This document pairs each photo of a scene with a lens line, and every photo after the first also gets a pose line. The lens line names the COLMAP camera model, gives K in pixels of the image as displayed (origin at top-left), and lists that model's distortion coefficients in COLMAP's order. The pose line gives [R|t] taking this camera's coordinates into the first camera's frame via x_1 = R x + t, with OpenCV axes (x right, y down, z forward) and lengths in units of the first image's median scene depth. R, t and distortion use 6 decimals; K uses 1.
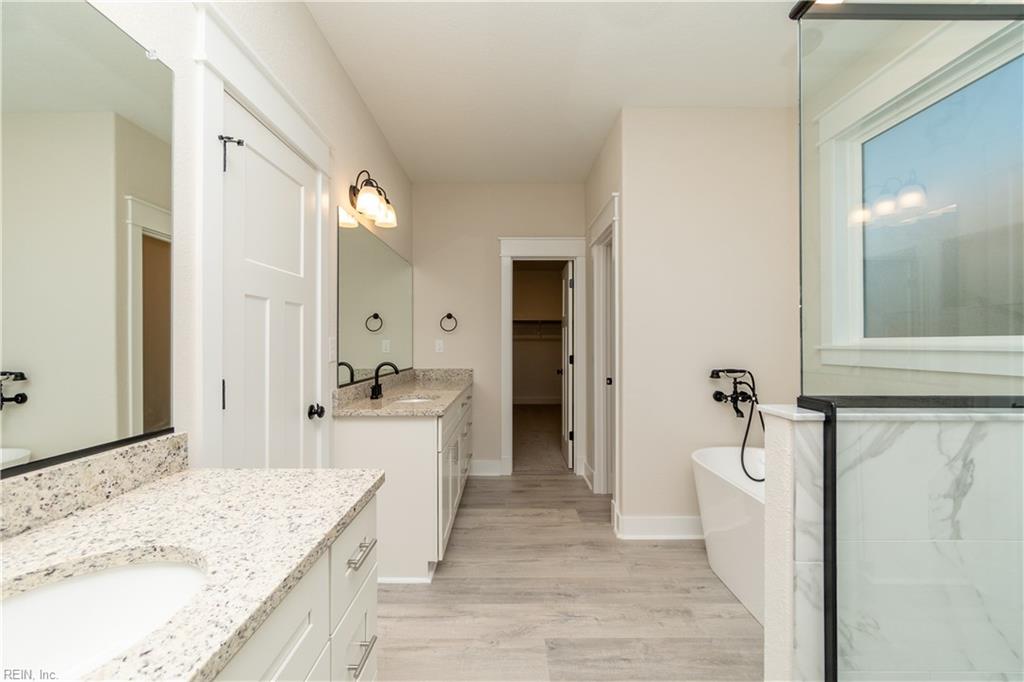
lens RADIAL K [[440.4, 0, 504.2], [0, 440.4, 341.0], [0, 0, 1]] dist [-0.011284, 0.003910]
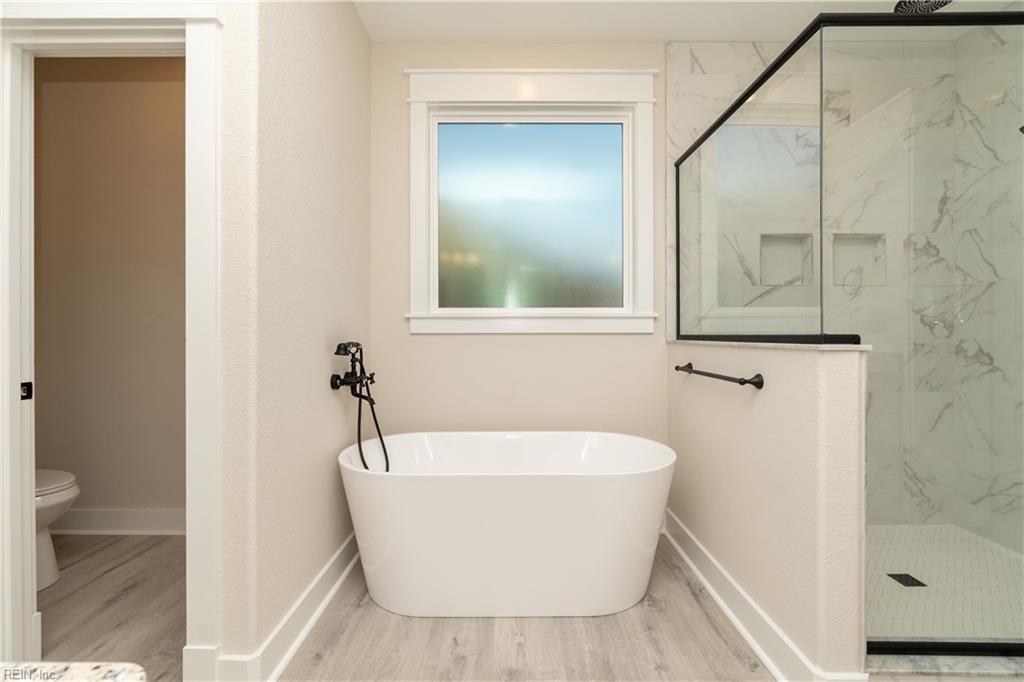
lens RADIAL K [[440.4, 0, 508.9], [0, 440.4, 336.1], [0, 0, 1]] dist [-0.011284, 0.003910]
pose [[-0.002346, 0.000373, 0.999997, -0.236398], [0.000739, 1.000000, -0.000372, 0.061954], [-0.999997, 0.000738, -0.002347, 0.826300]]
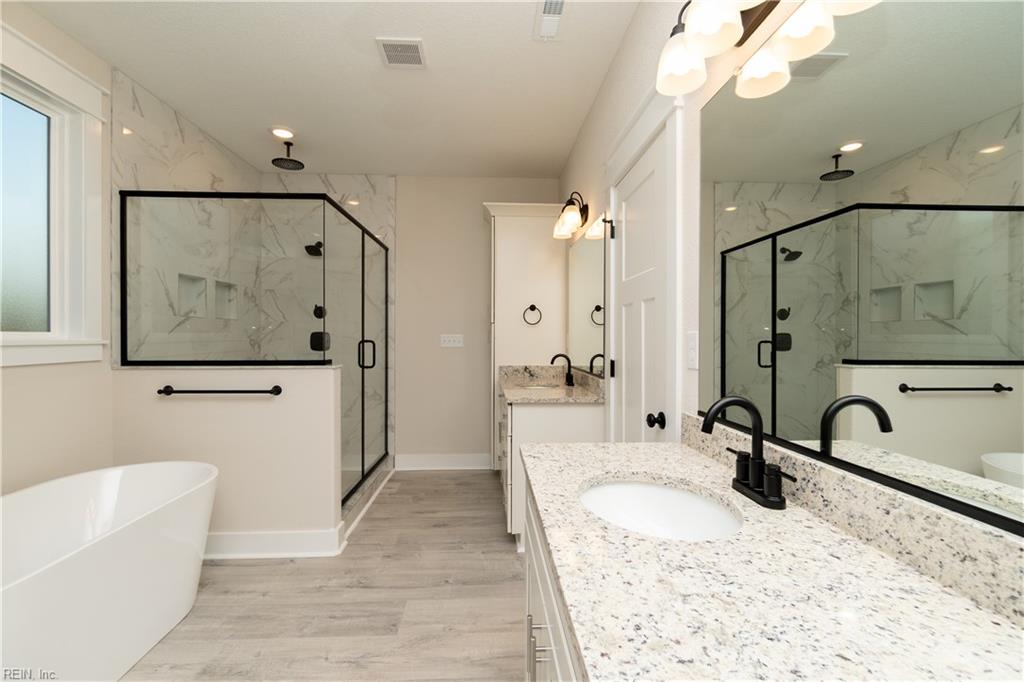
lens RADIAL K [[440.4, 0, 512.0], [0, 440.4, 337.7], [0, 0, 1]] dist [-0.011284, 0.003910]
pose [[-0.998188, 0.001615, -0.060149, -0.081890], [0.001467, 0.999996, 0.002507, 0.005533], [0.060153, 0.002415, -0.998186, 1.493688]]
